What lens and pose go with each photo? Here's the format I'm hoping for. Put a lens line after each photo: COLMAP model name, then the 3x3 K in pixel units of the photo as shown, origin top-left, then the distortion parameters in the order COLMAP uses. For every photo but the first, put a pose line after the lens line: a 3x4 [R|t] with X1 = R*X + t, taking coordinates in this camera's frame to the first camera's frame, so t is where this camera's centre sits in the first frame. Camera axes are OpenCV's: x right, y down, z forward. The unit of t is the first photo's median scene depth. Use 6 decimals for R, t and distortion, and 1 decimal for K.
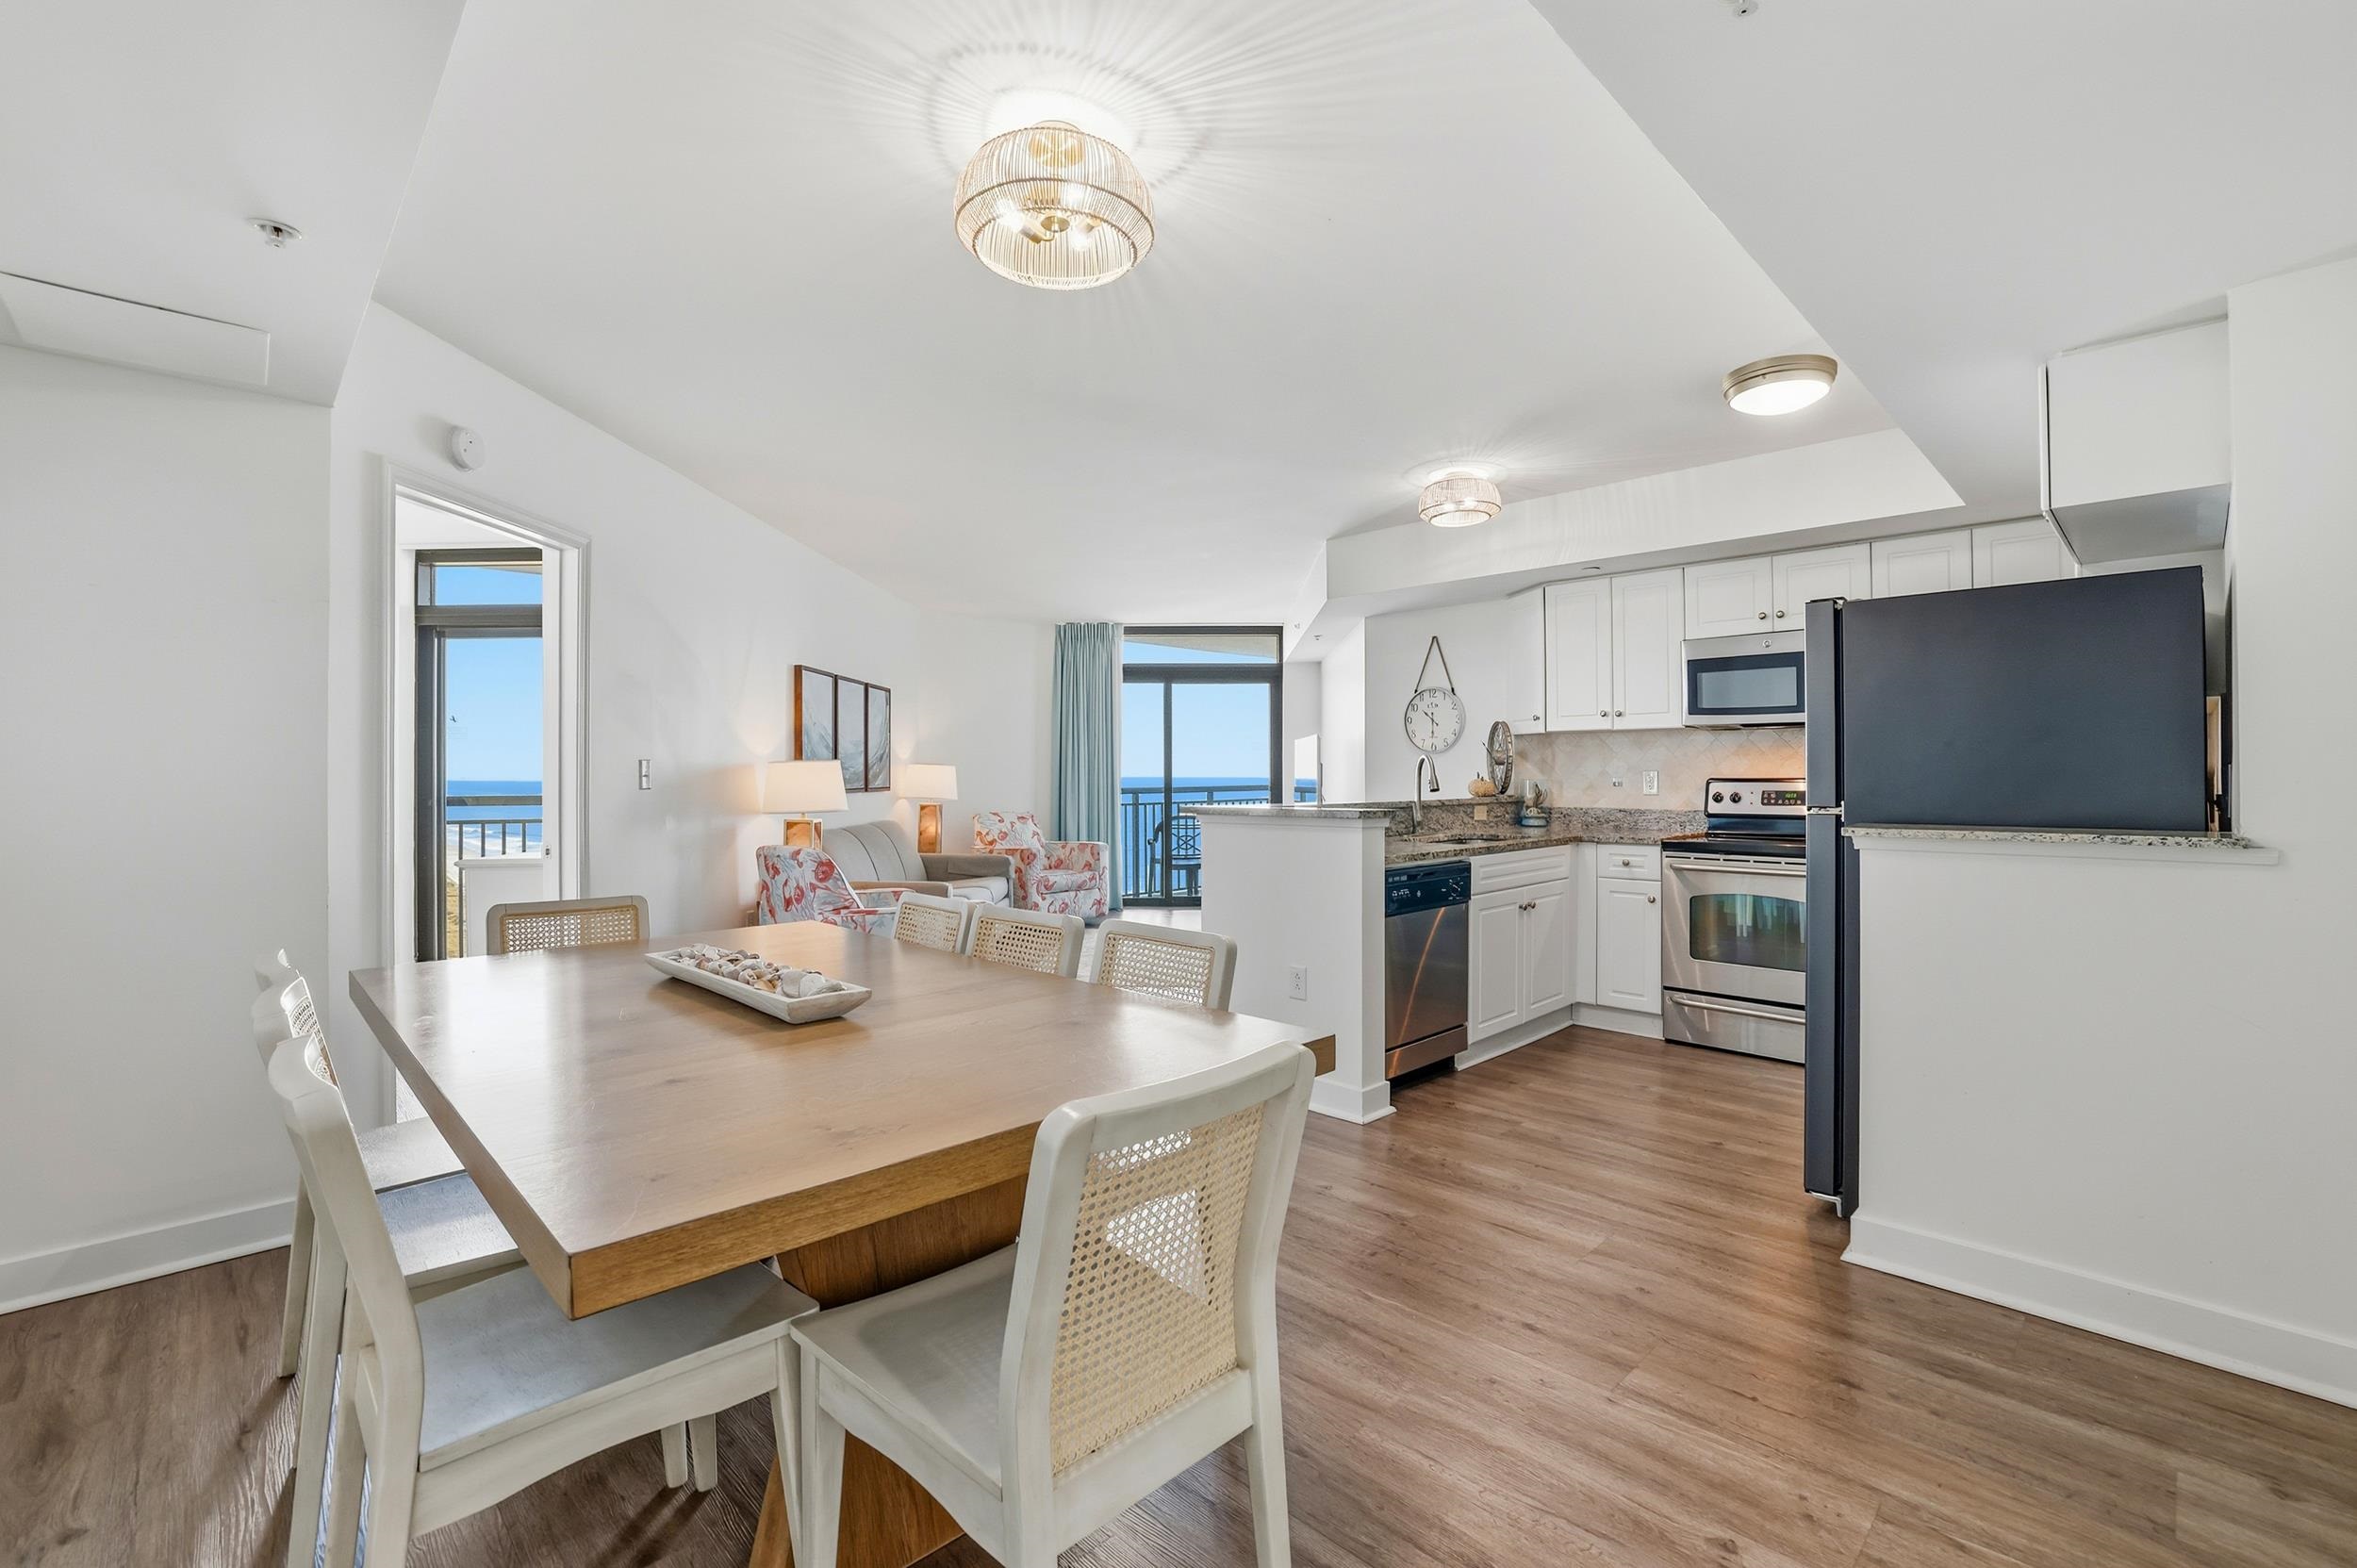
lens RADIAL K [[1026.0, 0, 1195.0], [0, 1026.0, 761.0], [0, 0, 1]] dist [-0.039237, 0.016729]
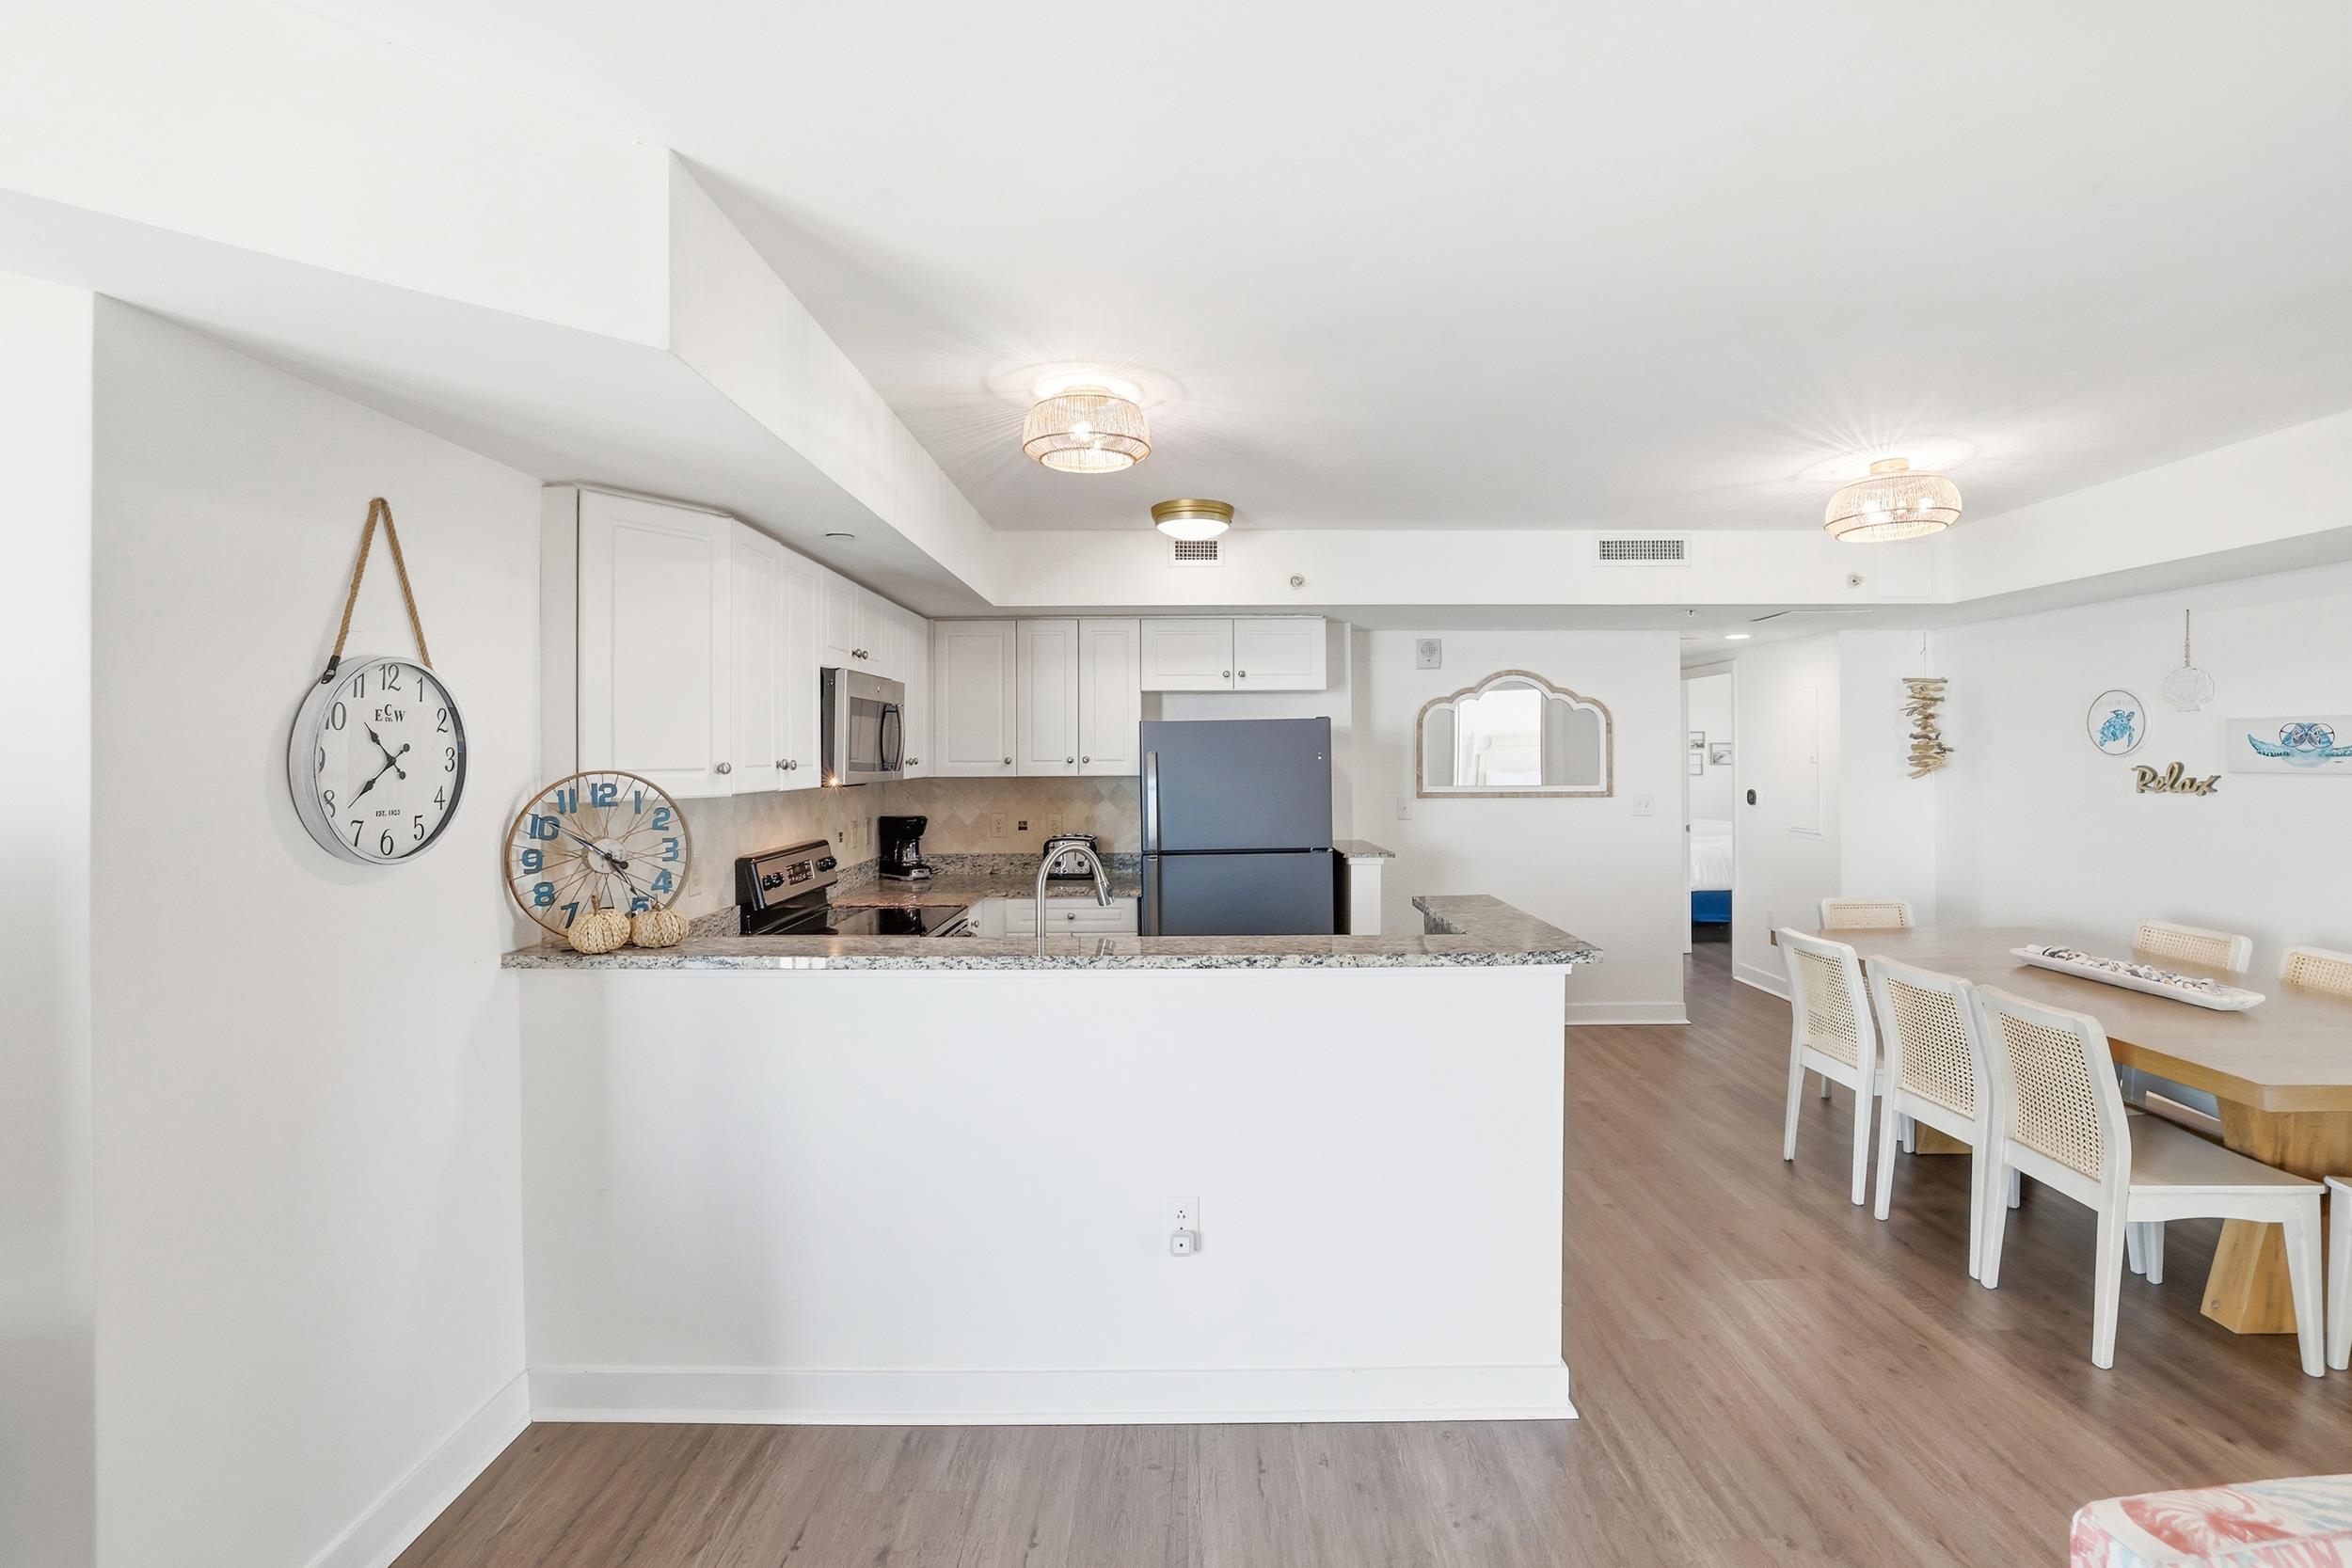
lens RADIAL K [[1041.7, 0, 1188.2], [0, 1041.7, 746.0], [0, 0, 1]] dist [-0.039625, 0.013672]
pose [[-0.712303, 0.010668, 0.701791, -0.213347], [-0.000646, 0.999874, -0.015856, -0.048754], [-0.701872, -0.011748, -0.712207, 1.300803]]
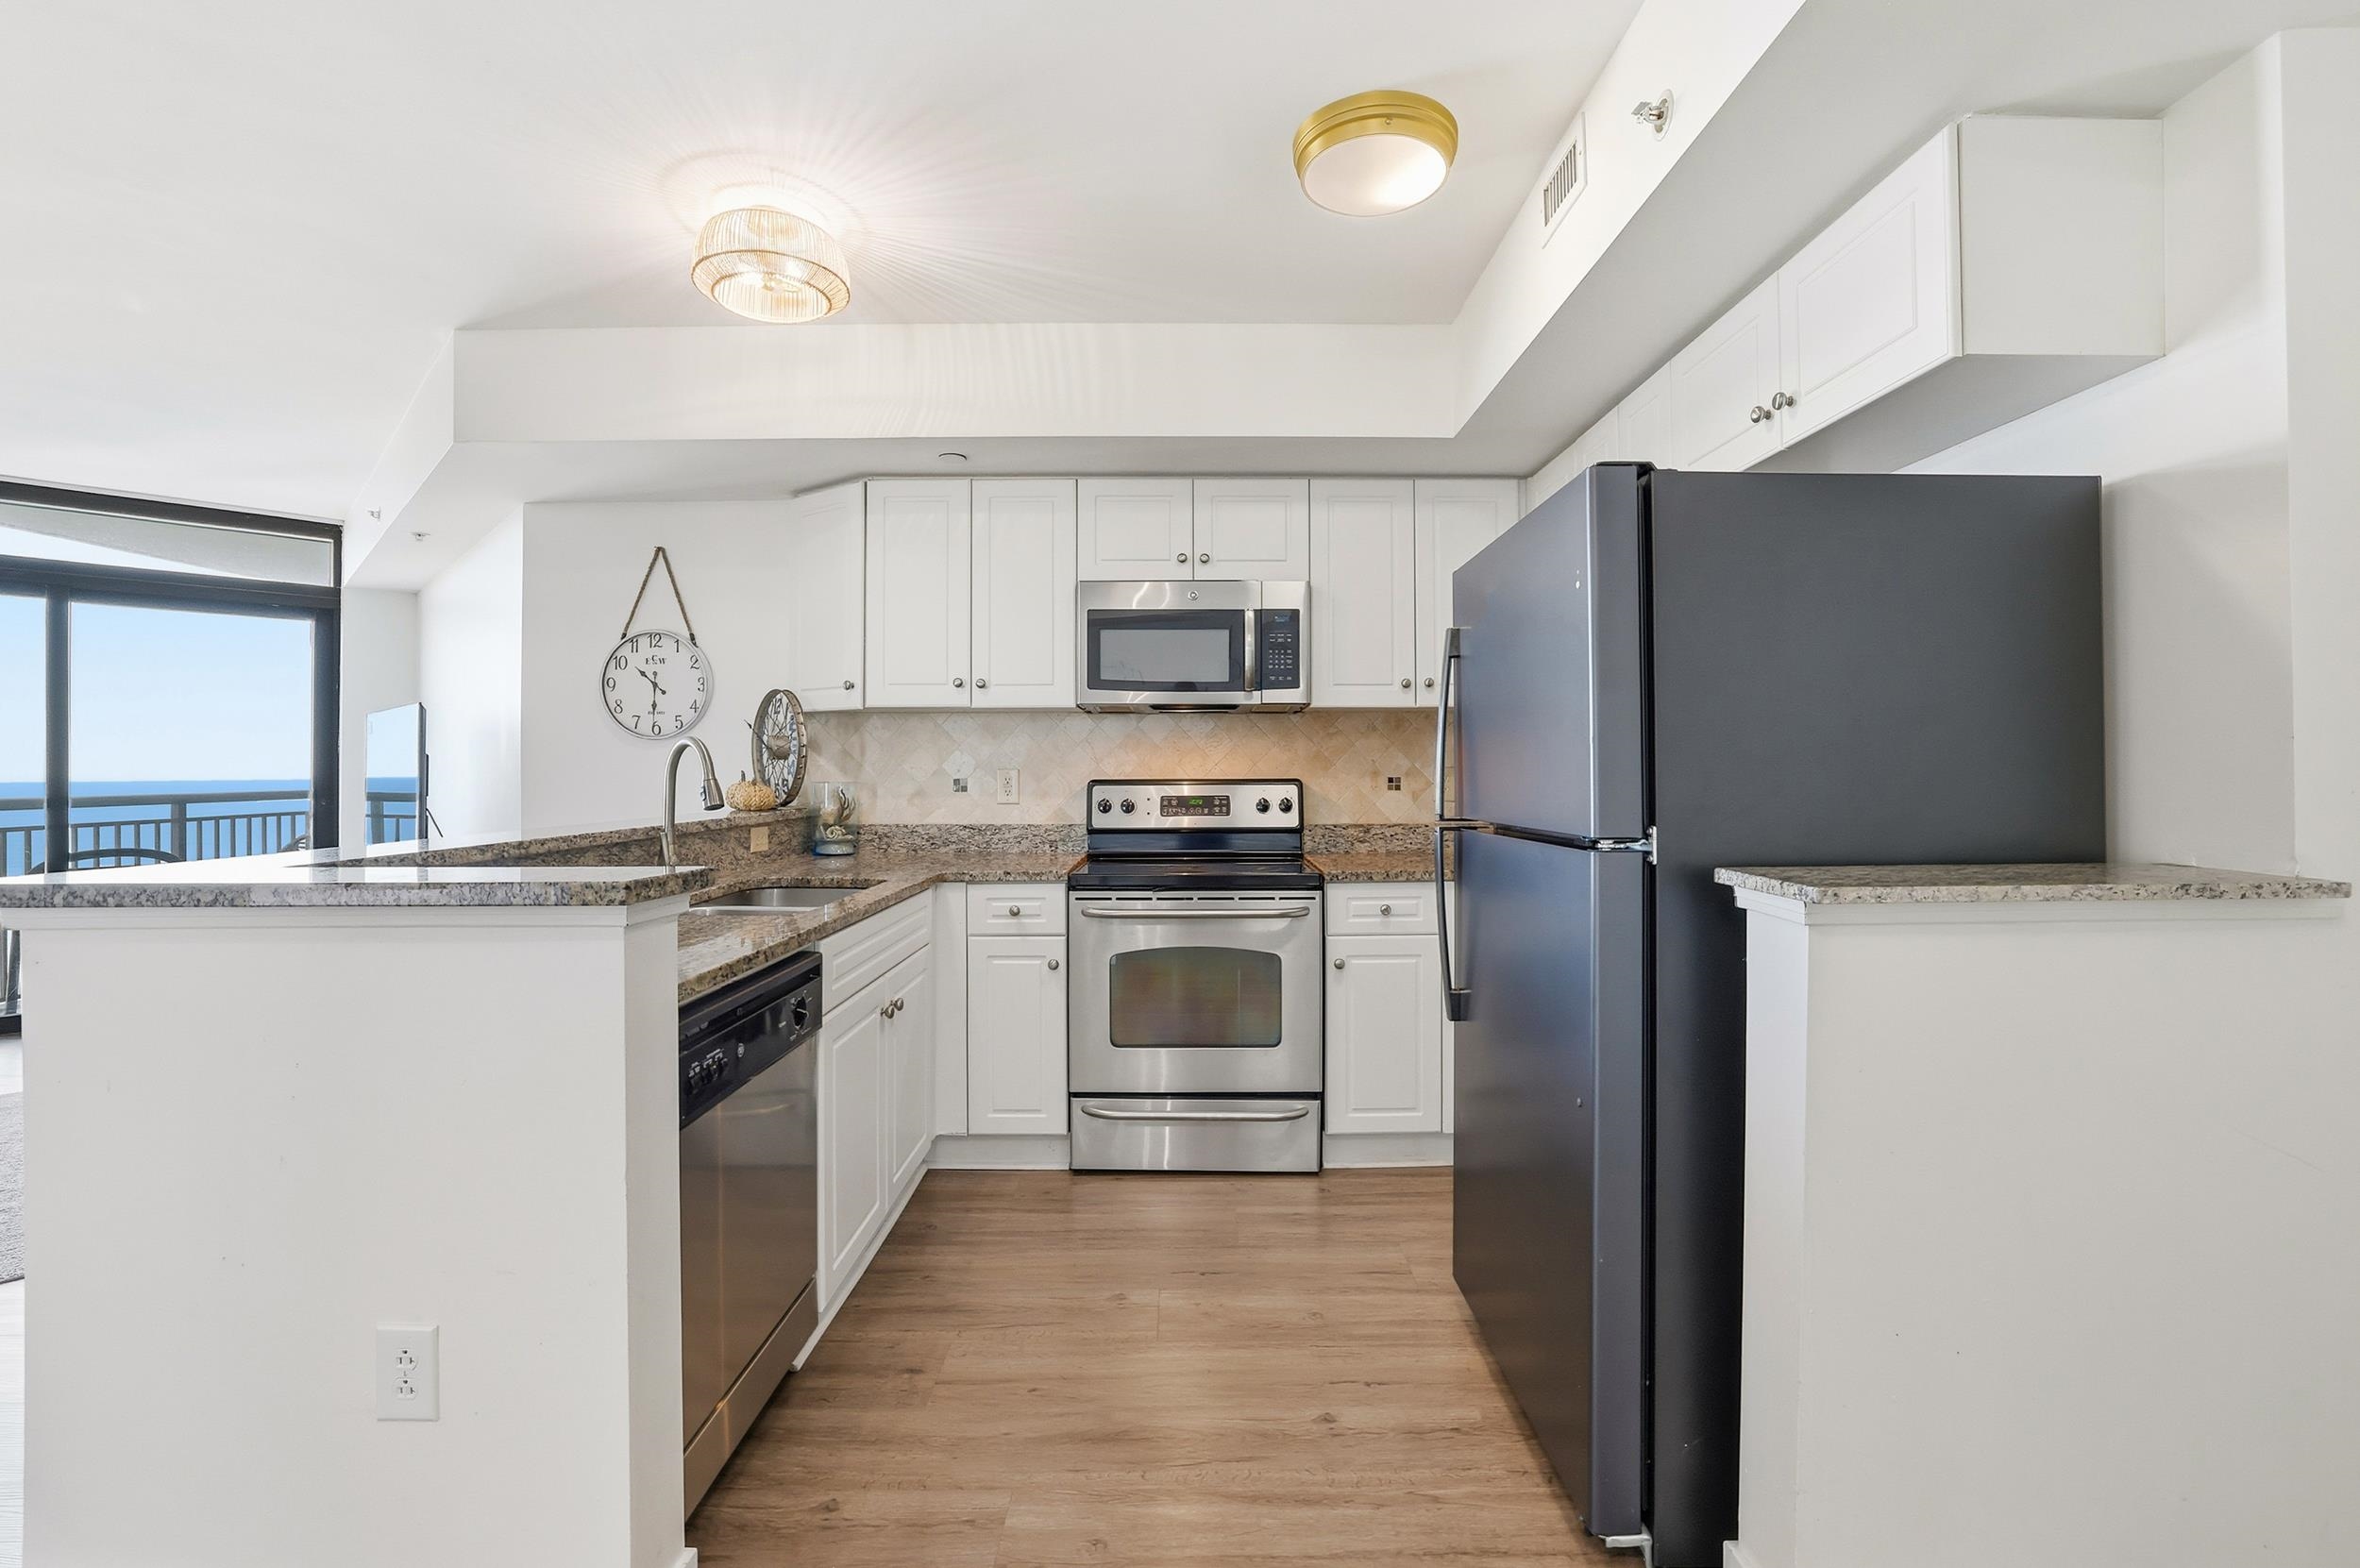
lens RADIAL K [[1052.3, 0, 1196.5], [0, 1052.3, 765.2], [0, 0, 1]] dist [-0.049858, 0.025390]
pose [[0.708577, 0.003447, 0.705625, 0.031021], [-0.008876, 0.999952, 0.004029, 0.002920], [-0.705578, -0.009118, 0.708574, 0.416778]]
